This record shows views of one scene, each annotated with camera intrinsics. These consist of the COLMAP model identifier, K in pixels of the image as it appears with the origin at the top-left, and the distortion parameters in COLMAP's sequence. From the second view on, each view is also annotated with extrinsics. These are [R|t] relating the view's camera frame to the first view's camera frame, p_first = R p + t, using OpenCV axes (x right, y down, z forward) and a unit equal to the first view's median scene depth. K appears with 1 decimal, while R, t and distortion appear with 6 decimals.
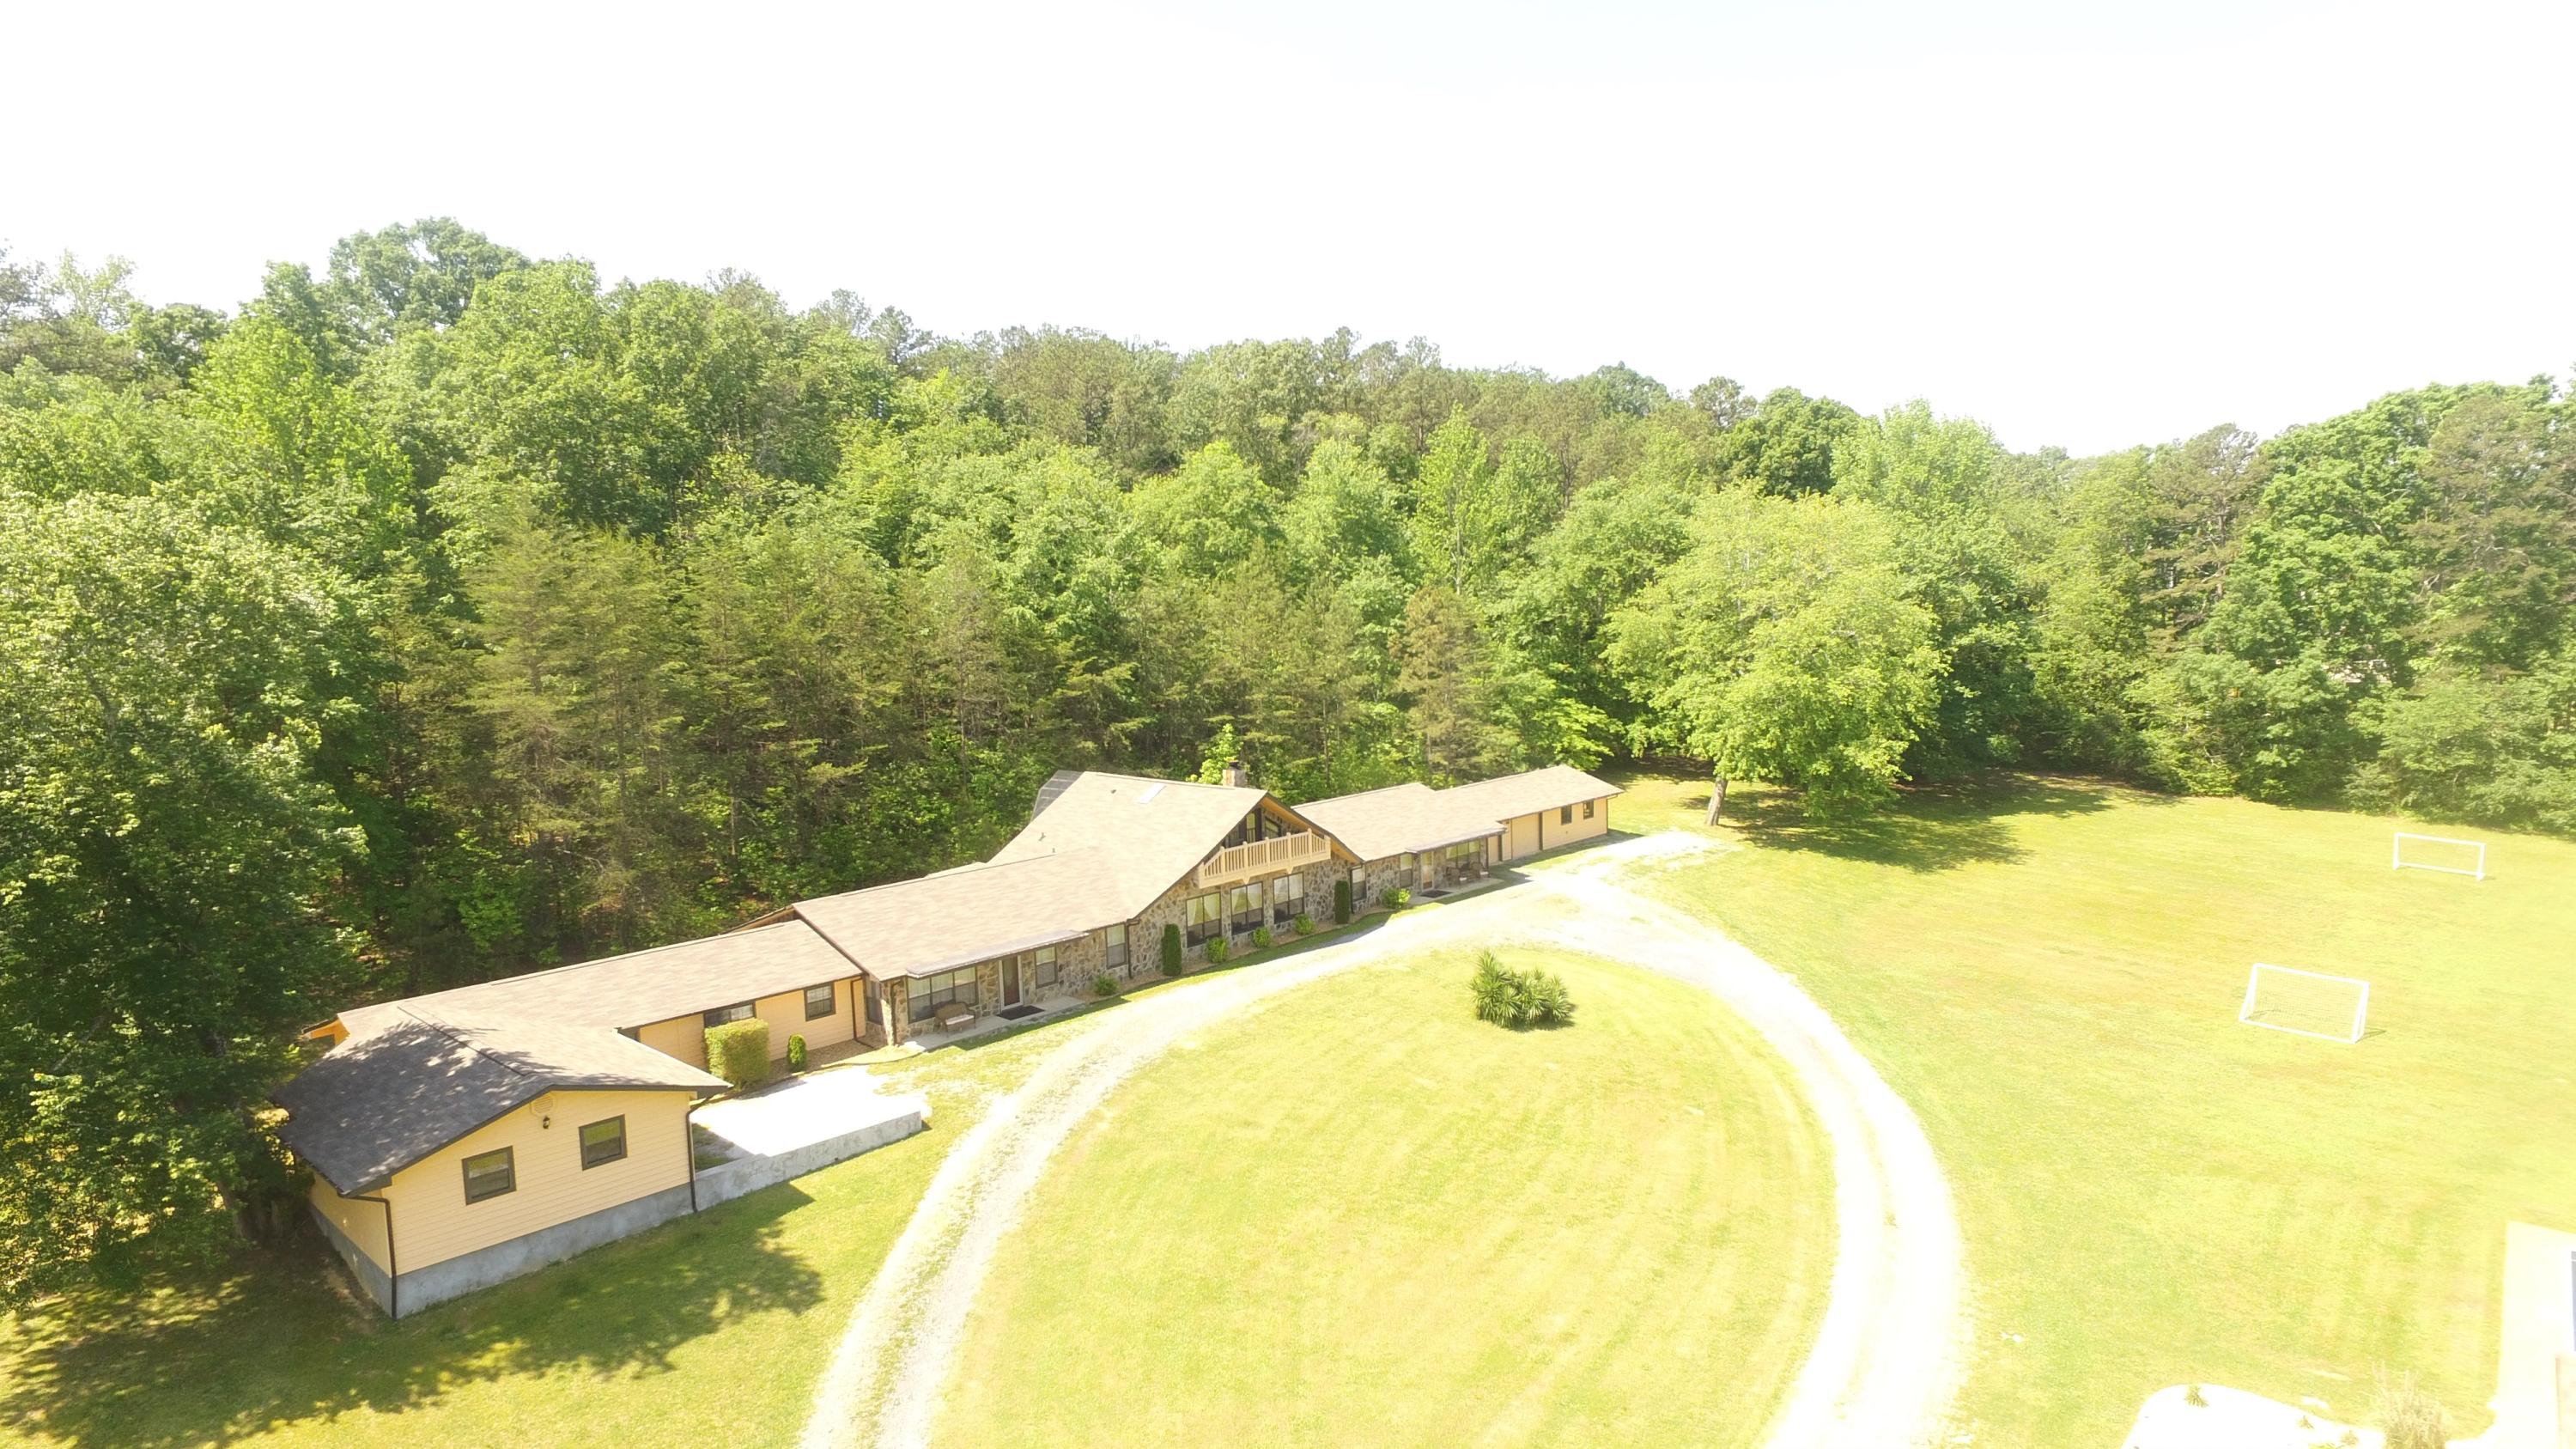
lens RADIAL K [[1498.2, 0, 1289.6], [0, 1498.2, 731.2], [0, 0, 1]] dist [-0.011478, 0.013448]
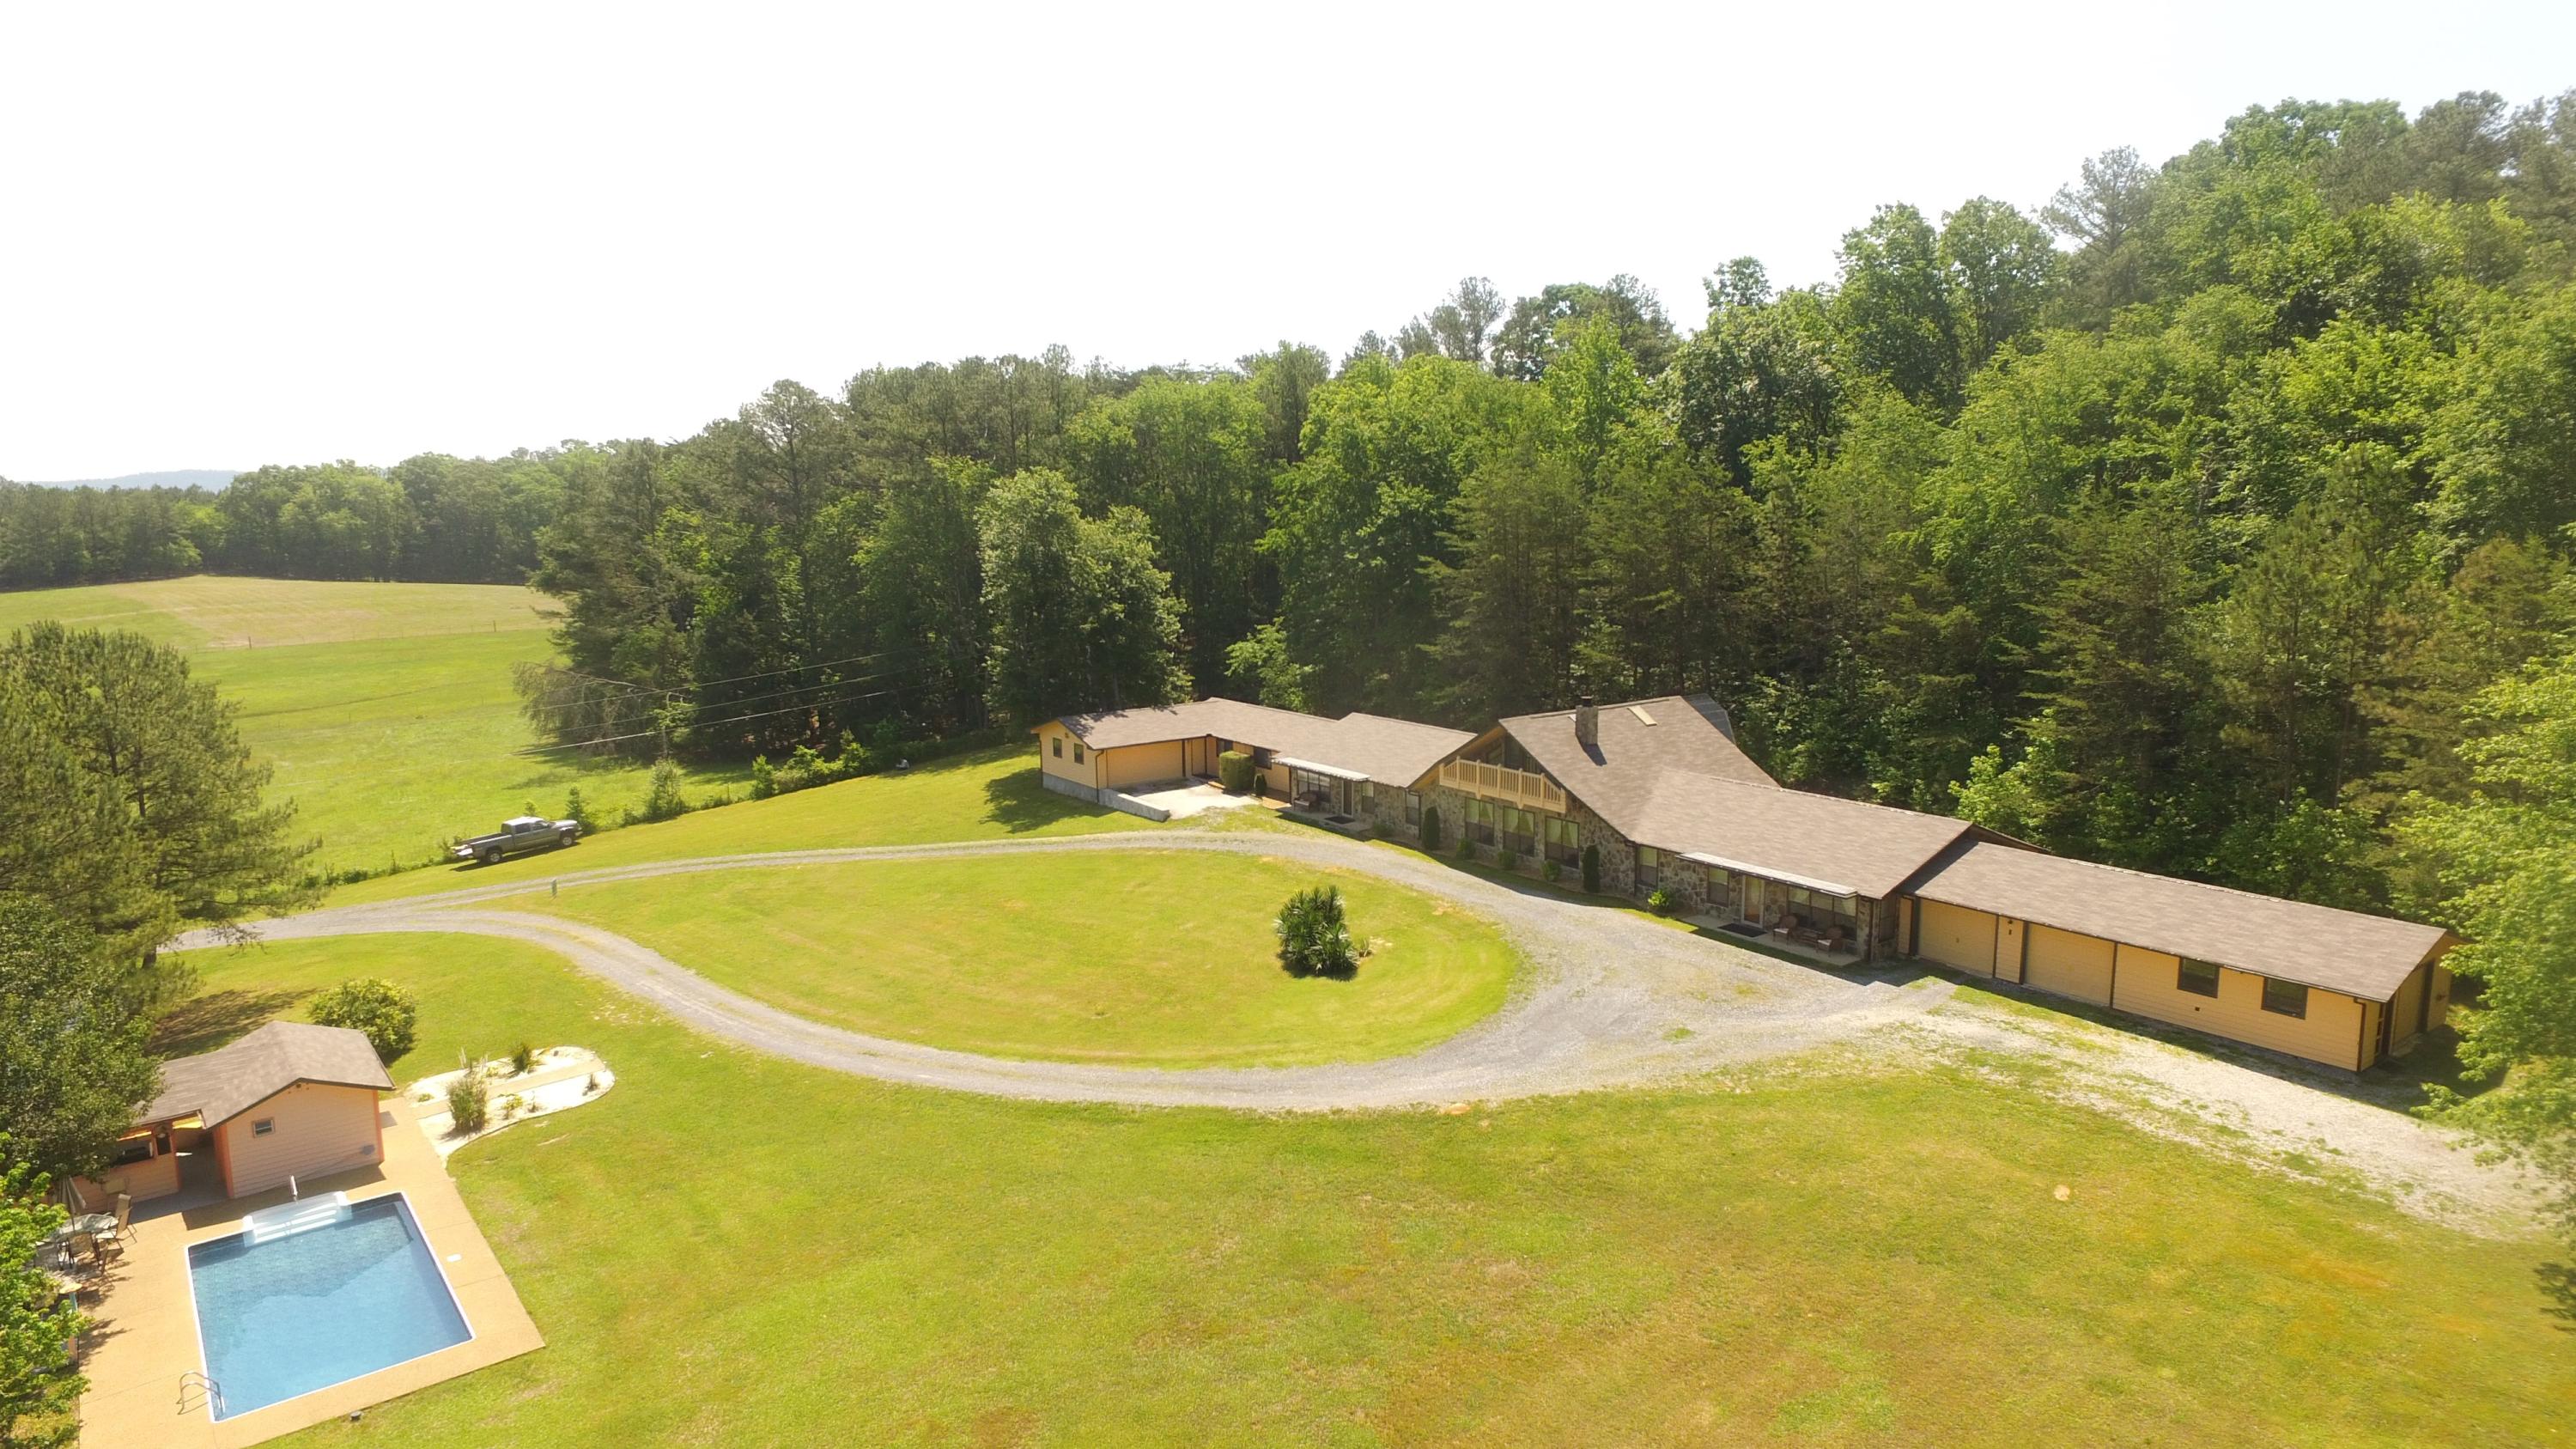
lens RADIAL K [[1498.2, 0, 1289.6], [0, 1498.2, 731.2], [0, 0, 1]] dist [-0.011478, 0.013448]
pose [[-0.194986, 0.183862, -0.963418, 0.754062], [-0.084068, 0.975524, 0.203187, -0.112502], [0.977197, 0.120611, -0.174757, 0.771412]]
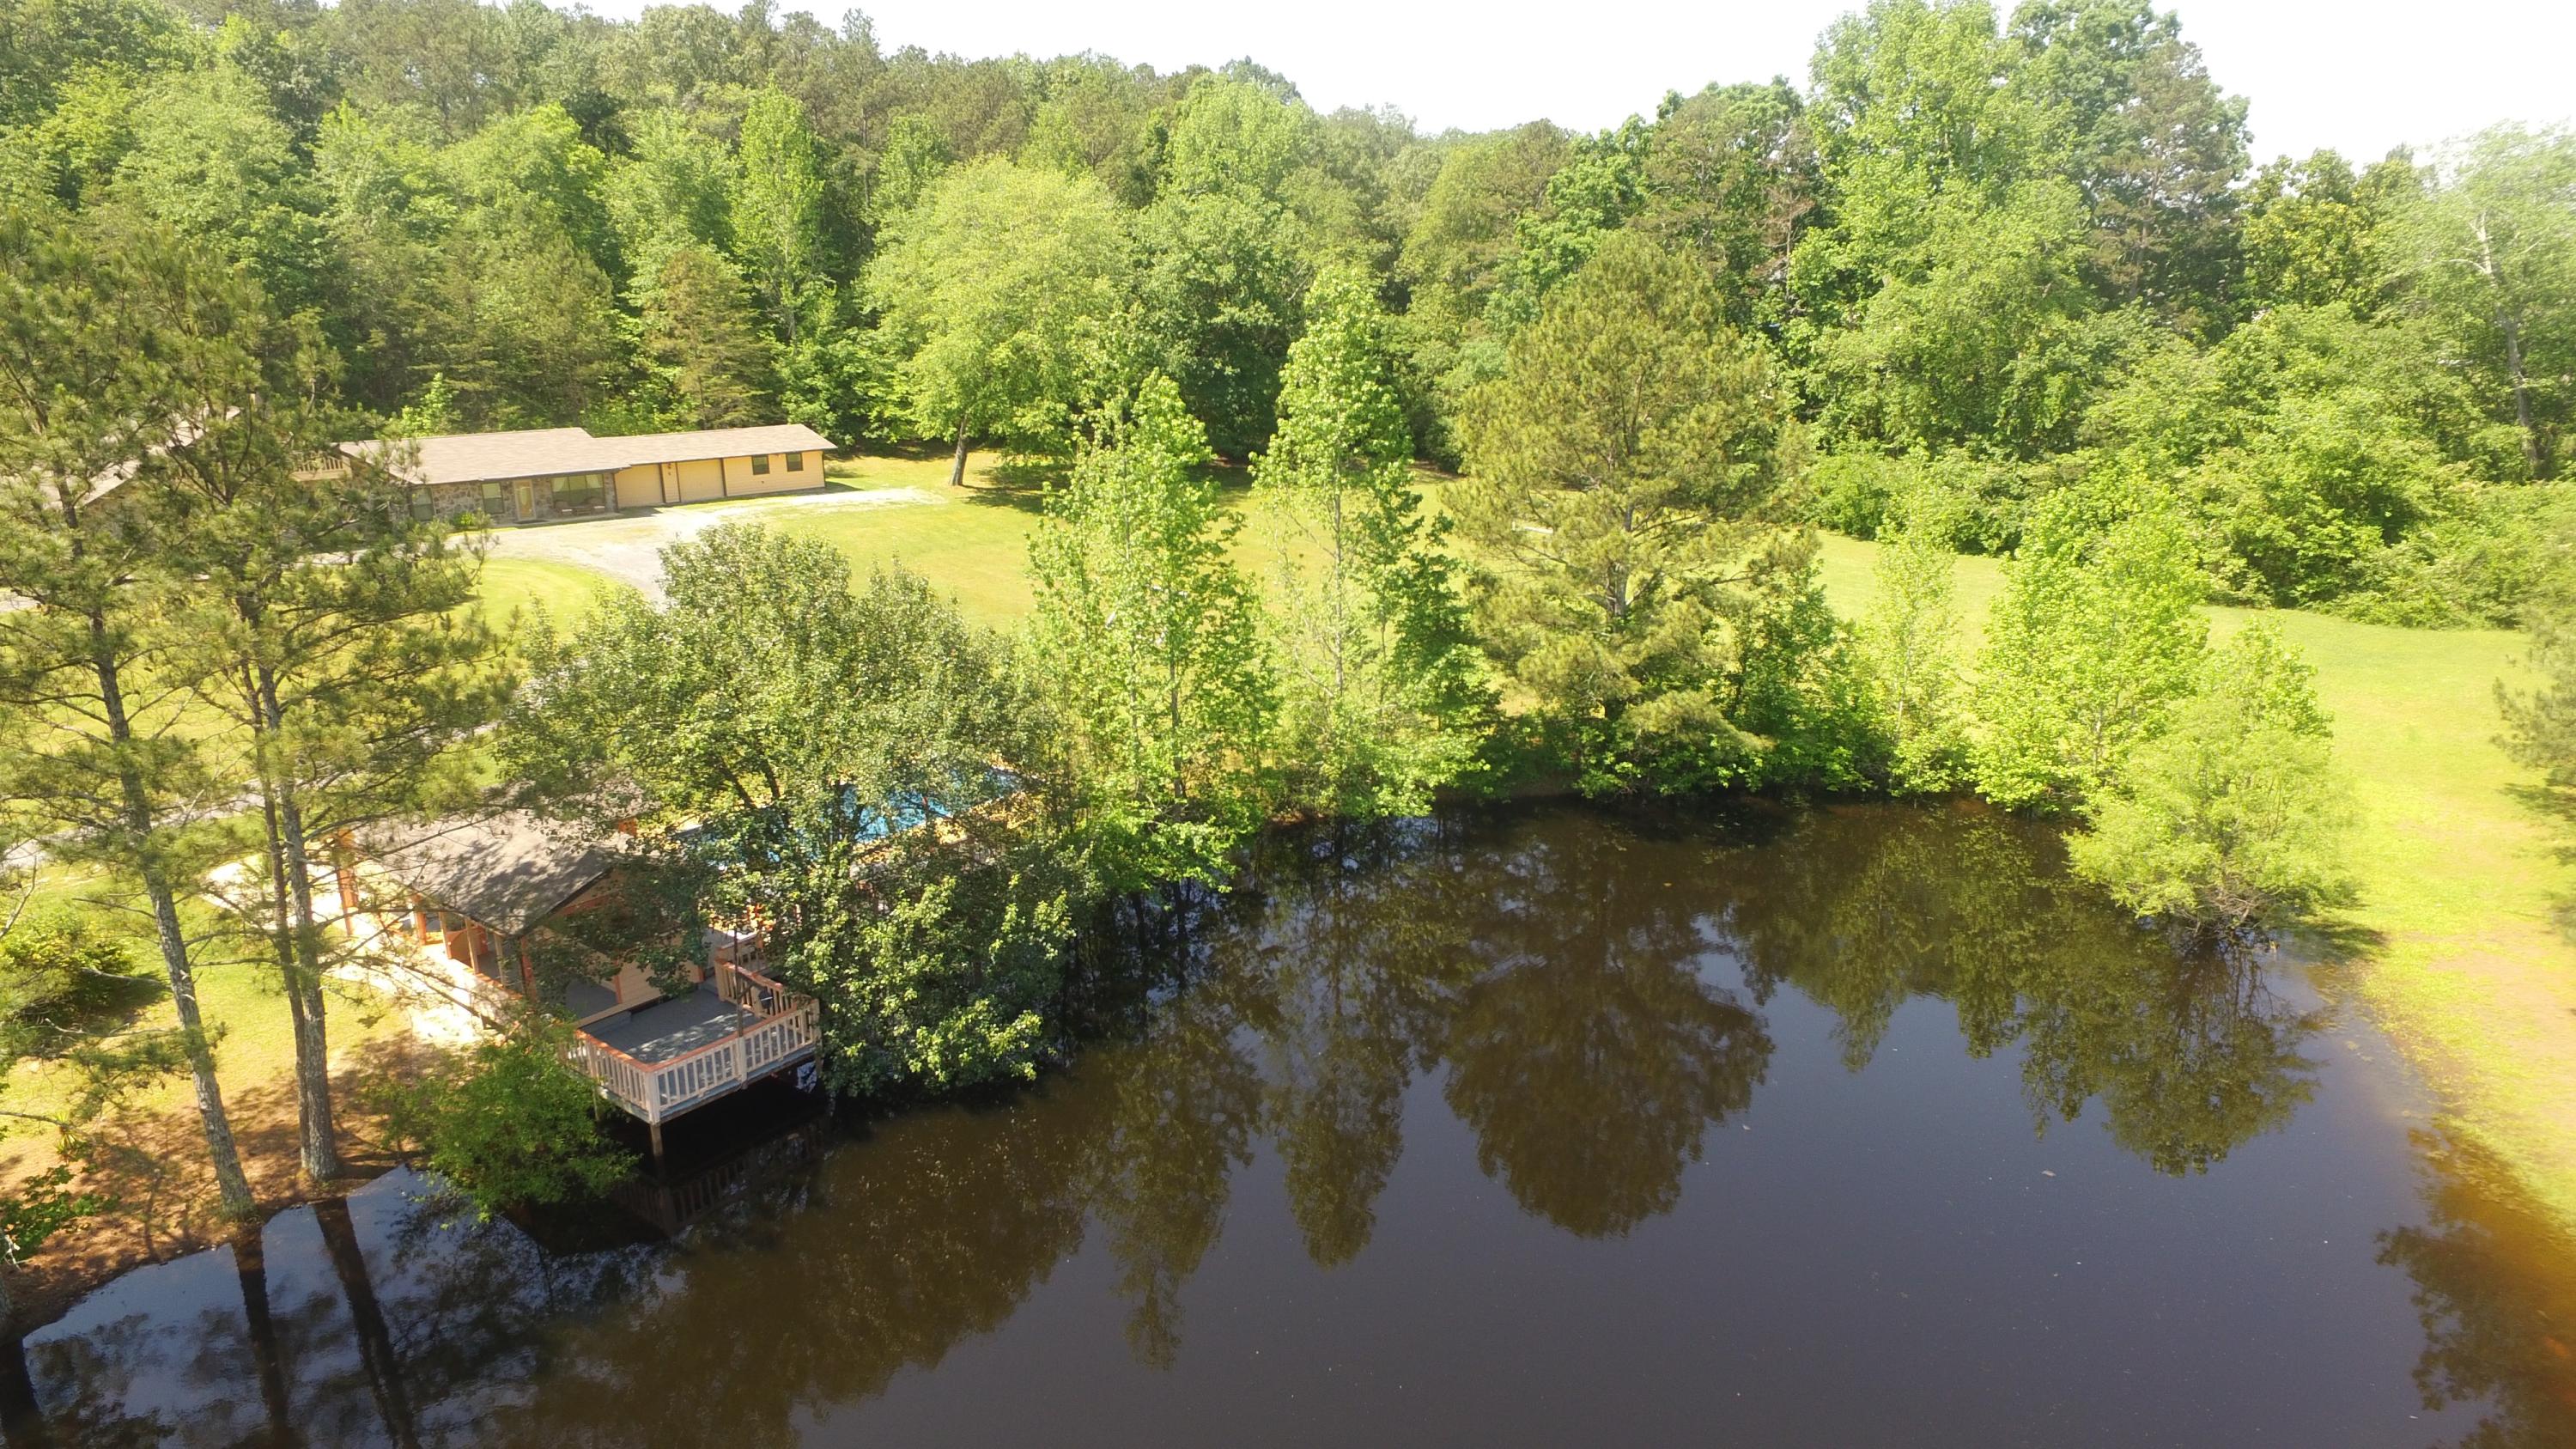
lens RADIAL K [[1498.2, 0, 1289.6], [0, 1498.2, 731.2], [0, 0, 1]] dist [-0.011478, 0.013448]
pose [[0.998919, 0.015372, 0.043864, 0.529860], [-0.022813, 0.984384, 0.174551, 0.048077], [-0.040496, -0.175363, 0.983671, -0.121067]]
